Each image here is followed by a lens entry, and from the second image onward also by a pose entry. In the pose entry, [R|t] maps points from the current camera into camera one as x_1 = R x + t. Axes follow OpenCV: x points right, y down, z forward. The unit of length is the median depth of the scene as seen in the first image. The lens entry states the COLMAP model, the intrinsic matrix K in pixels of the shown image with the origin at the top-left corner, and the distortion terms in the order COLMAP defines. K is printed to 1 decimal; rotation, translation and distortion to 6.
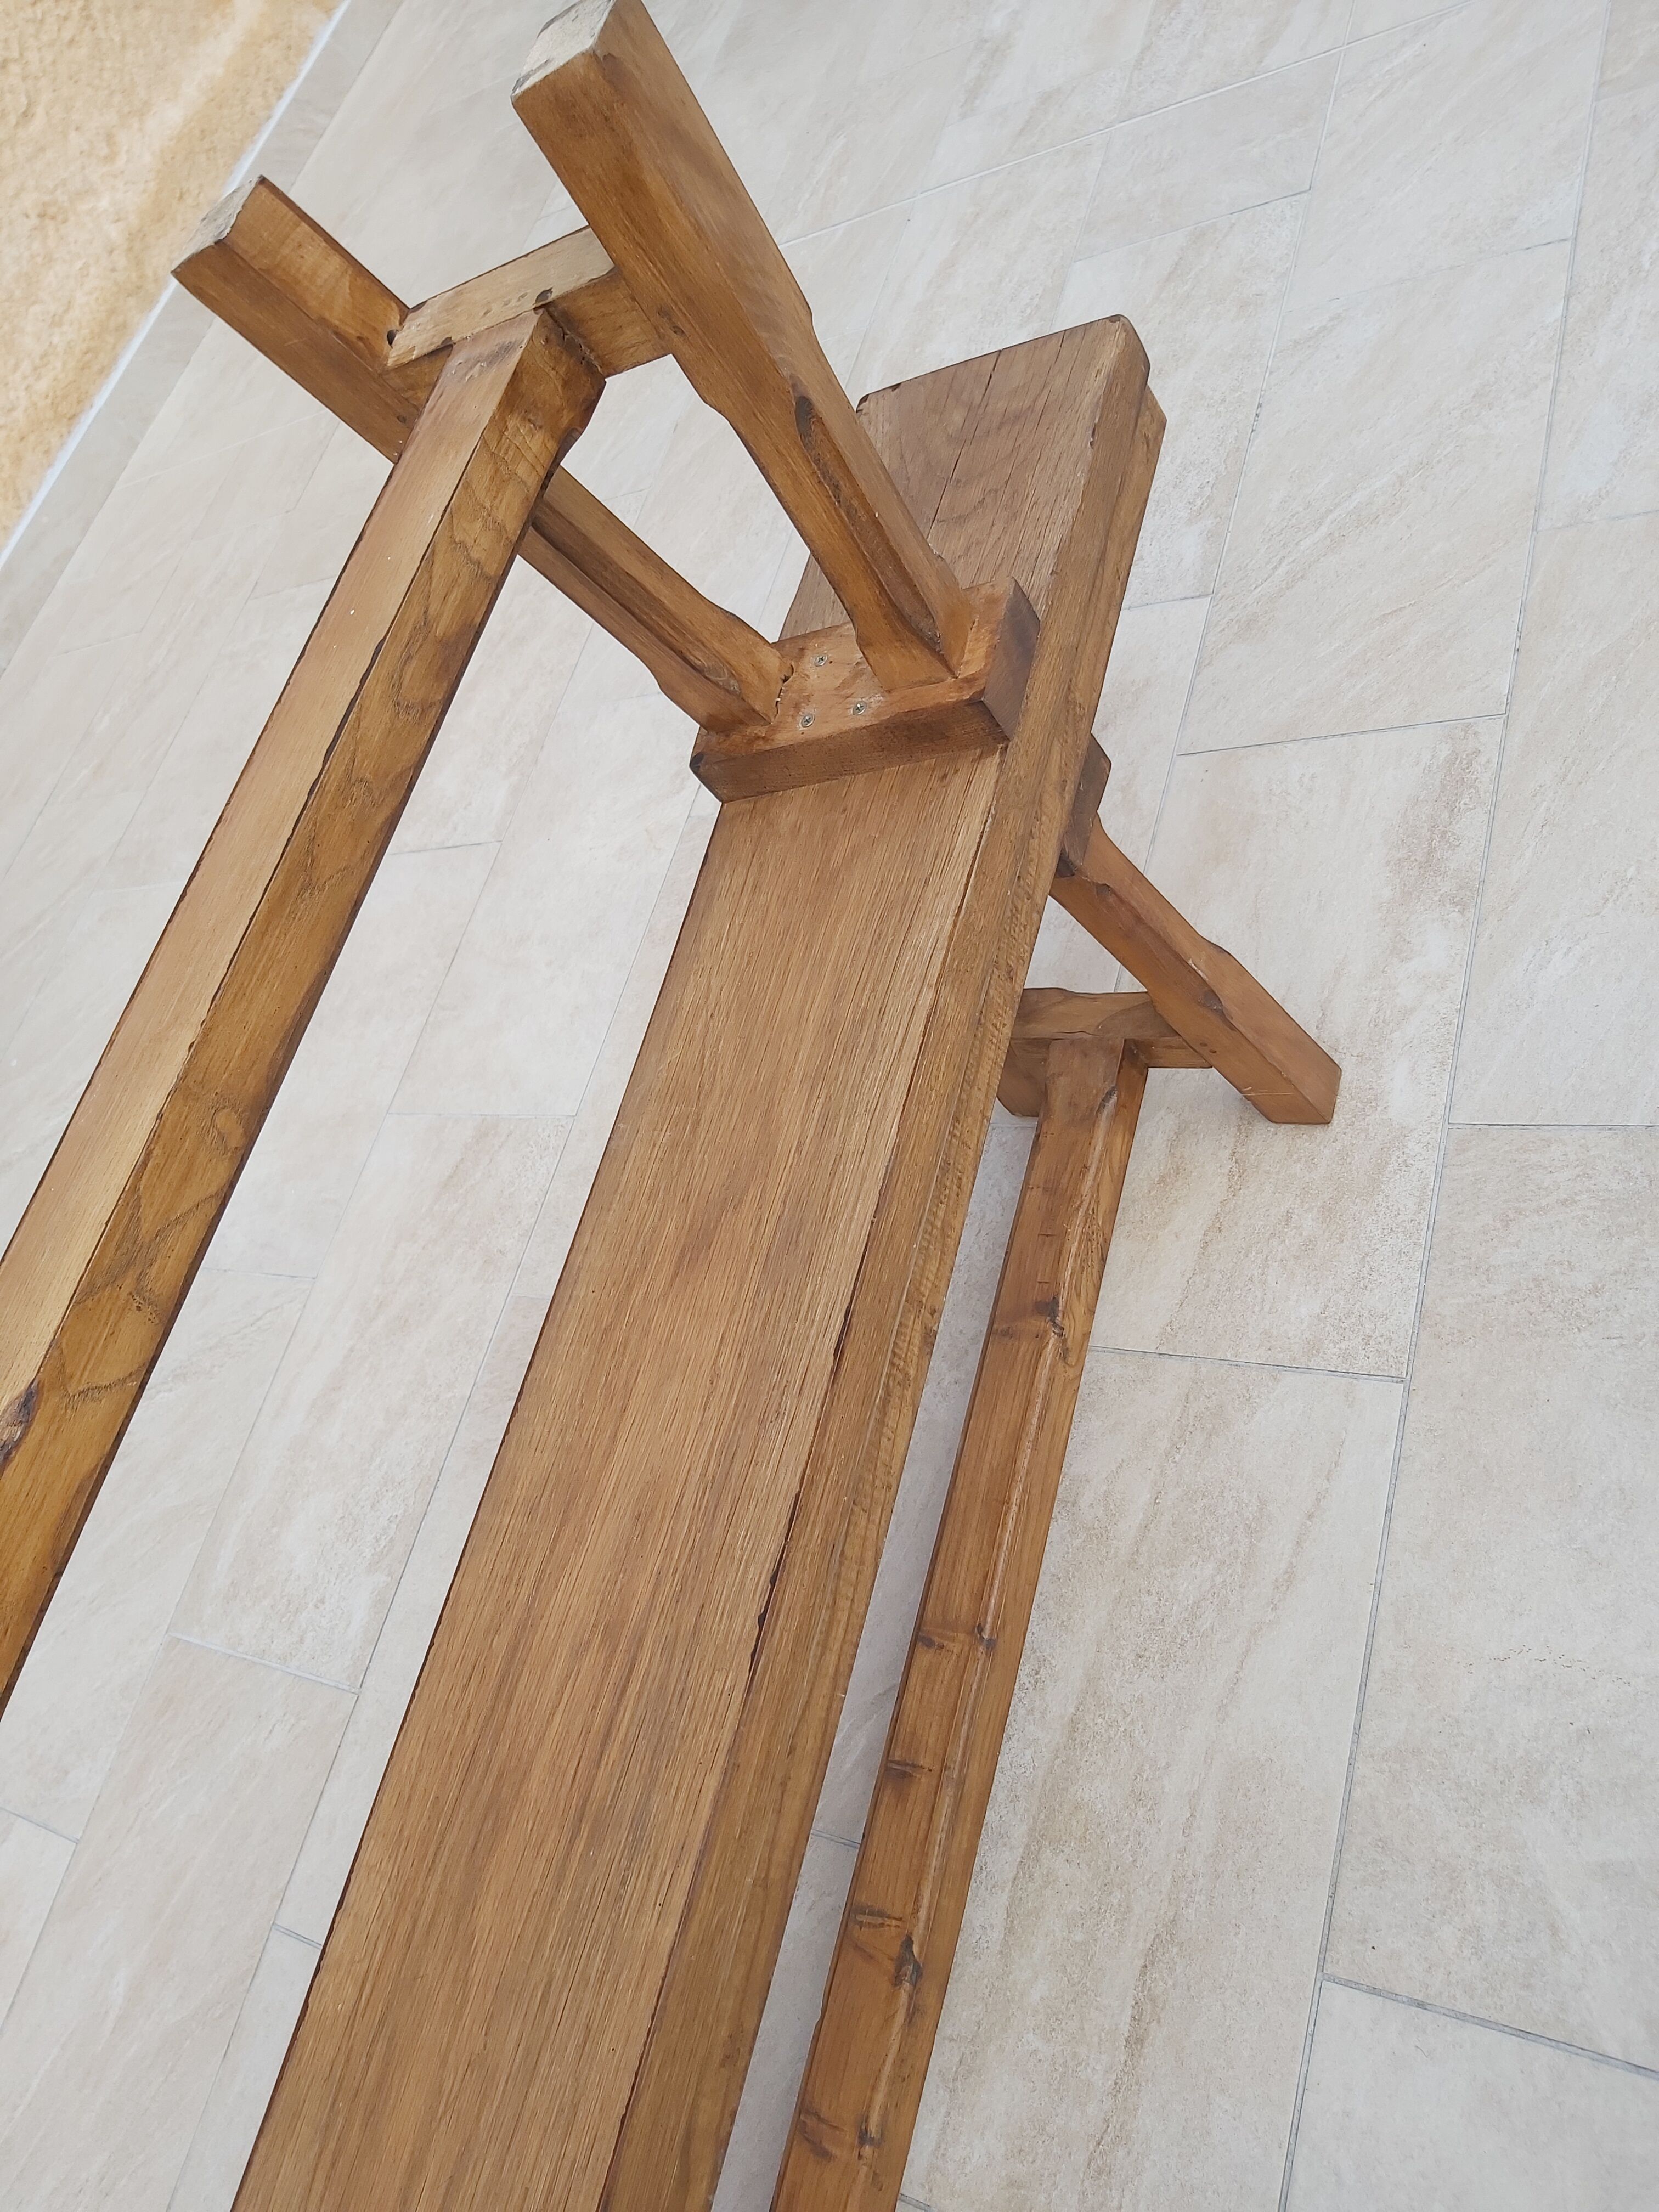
lens RADIAL K [[1678.1, 0, 824.5], [0, 1678.1, 1077.6], [0, 0, 1]] dist [0.079129, -0.171062]
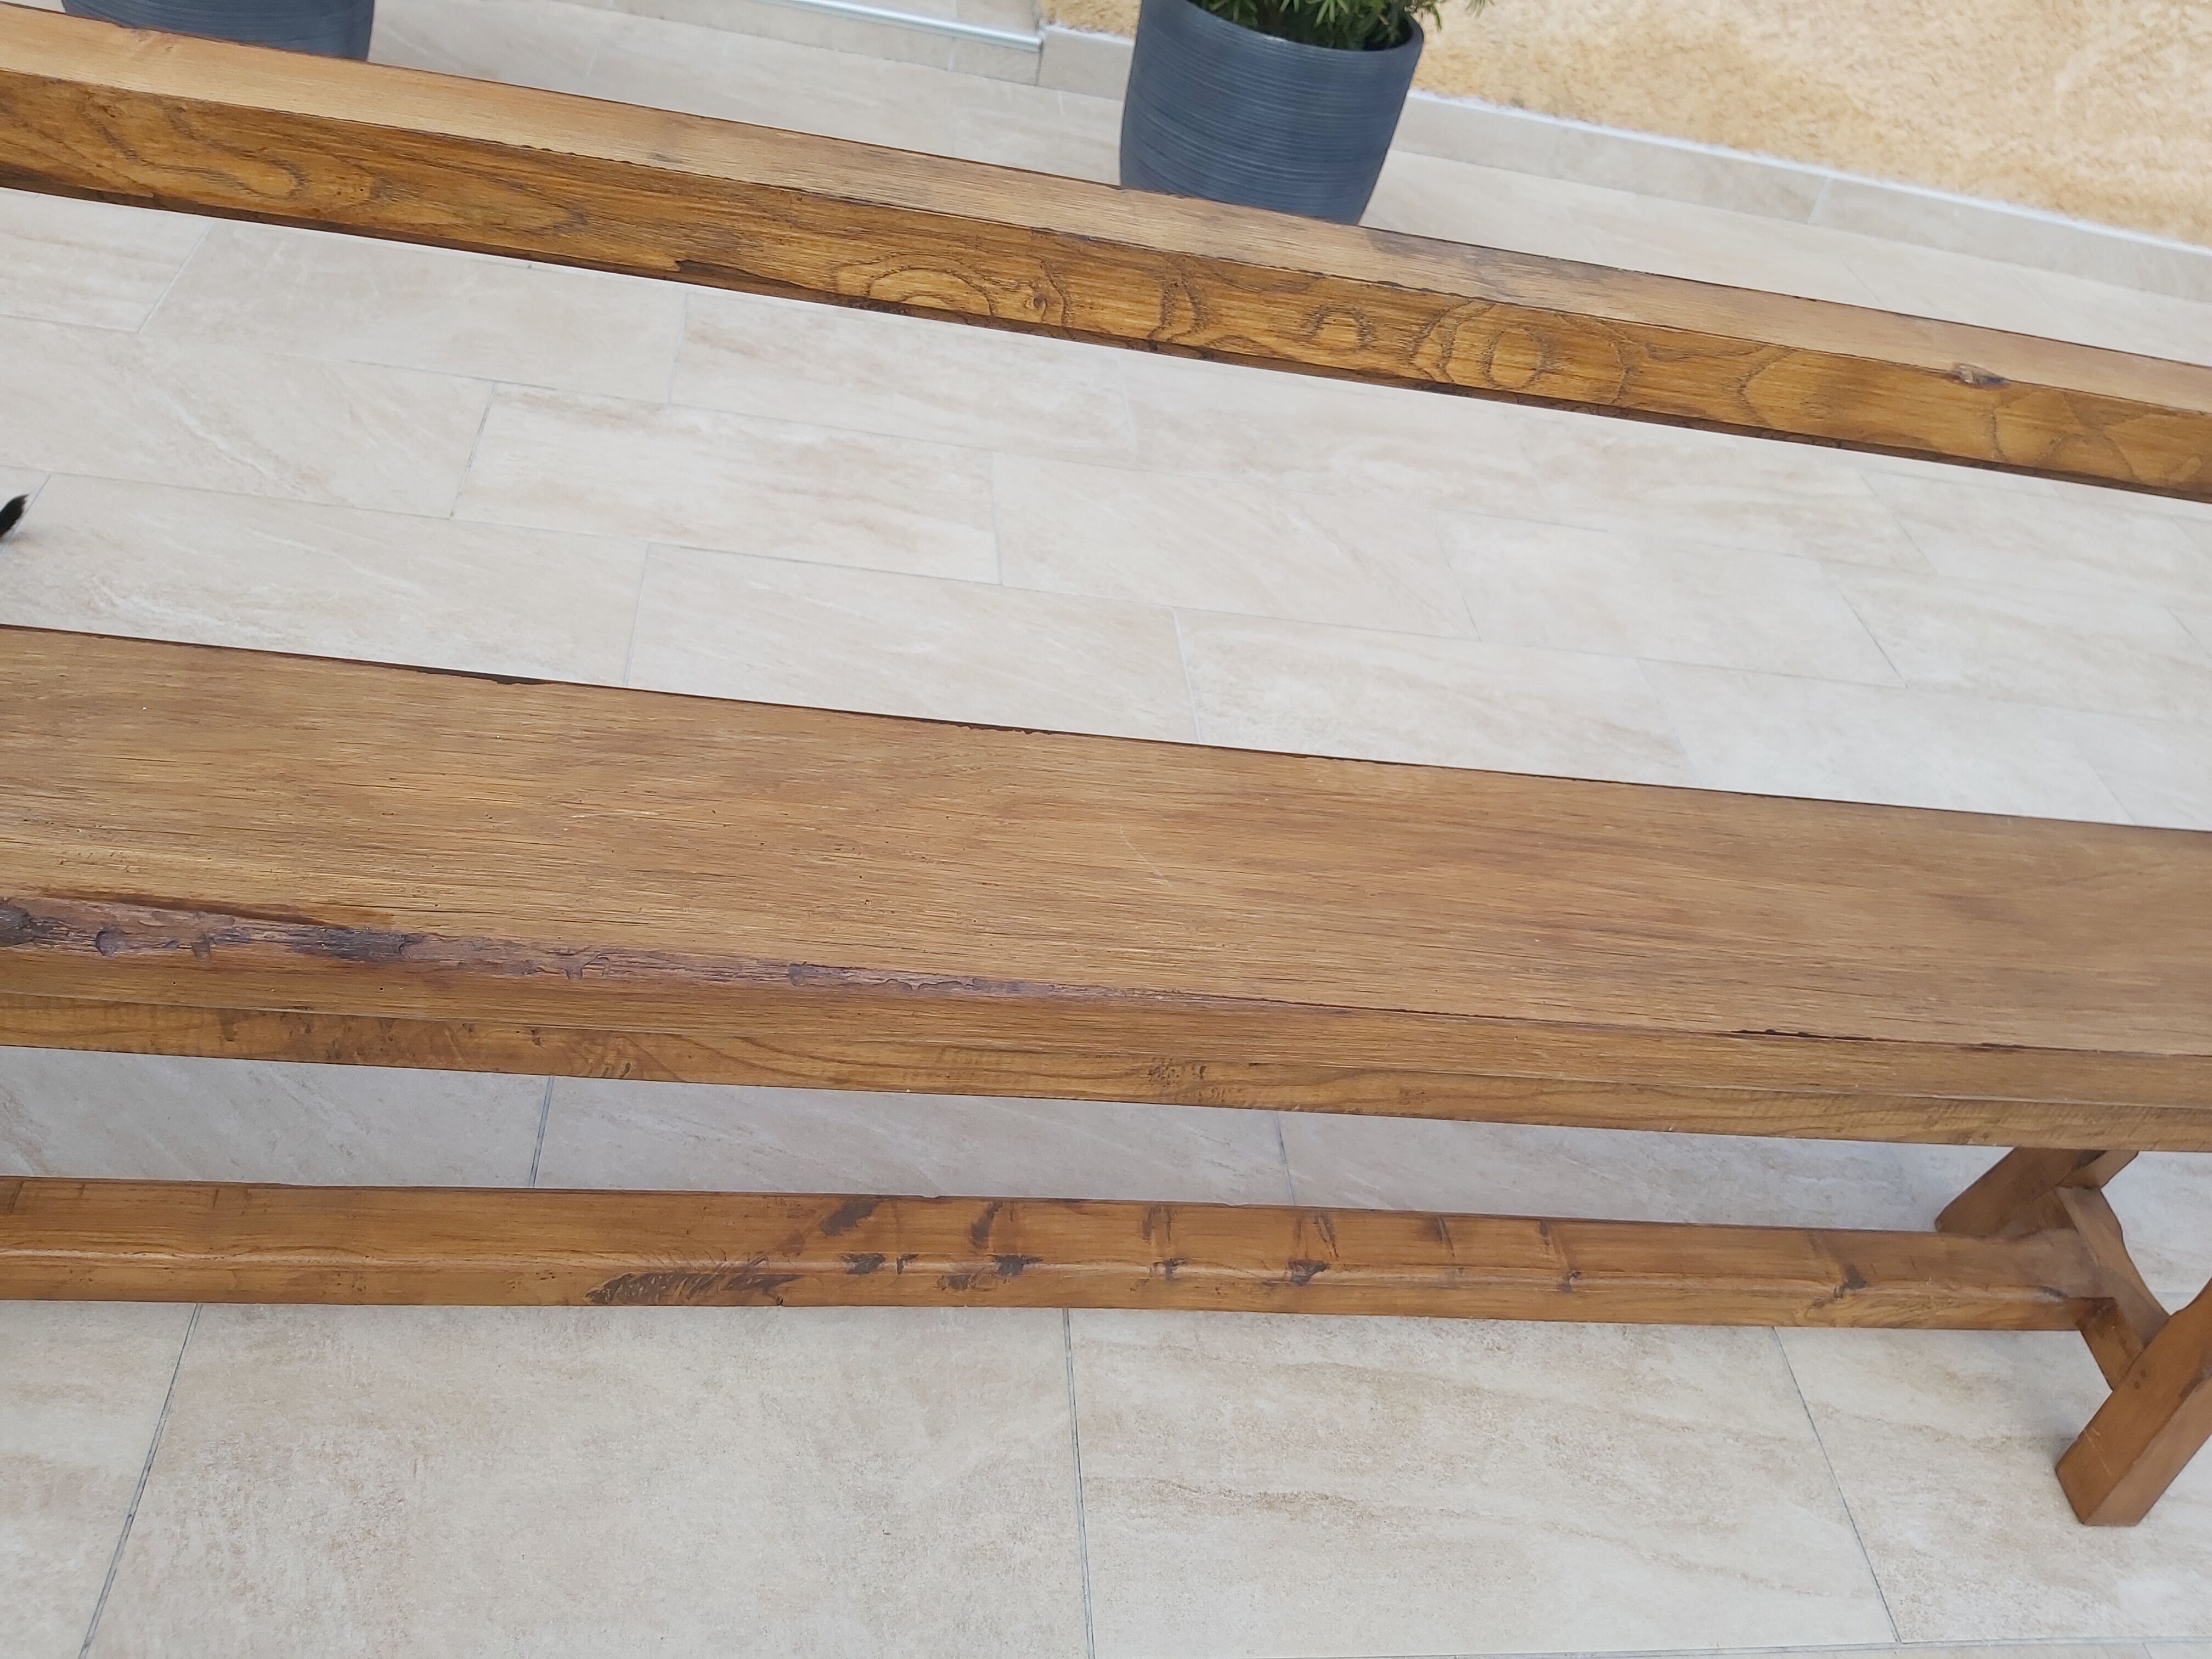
lens RADIAL K [[1687.7, 0, 1134.3], [0, 1687.7, 839.4], [0, 0, 1]] dist [0.064755, -0.143810]
pose [[0.241806, 0.950103, -0.197061, -0.028178], [-0.954099, 0.269792, 0.130025, 0.397638], [0.176703, 0.156575, 0.971731, -0.156290]]
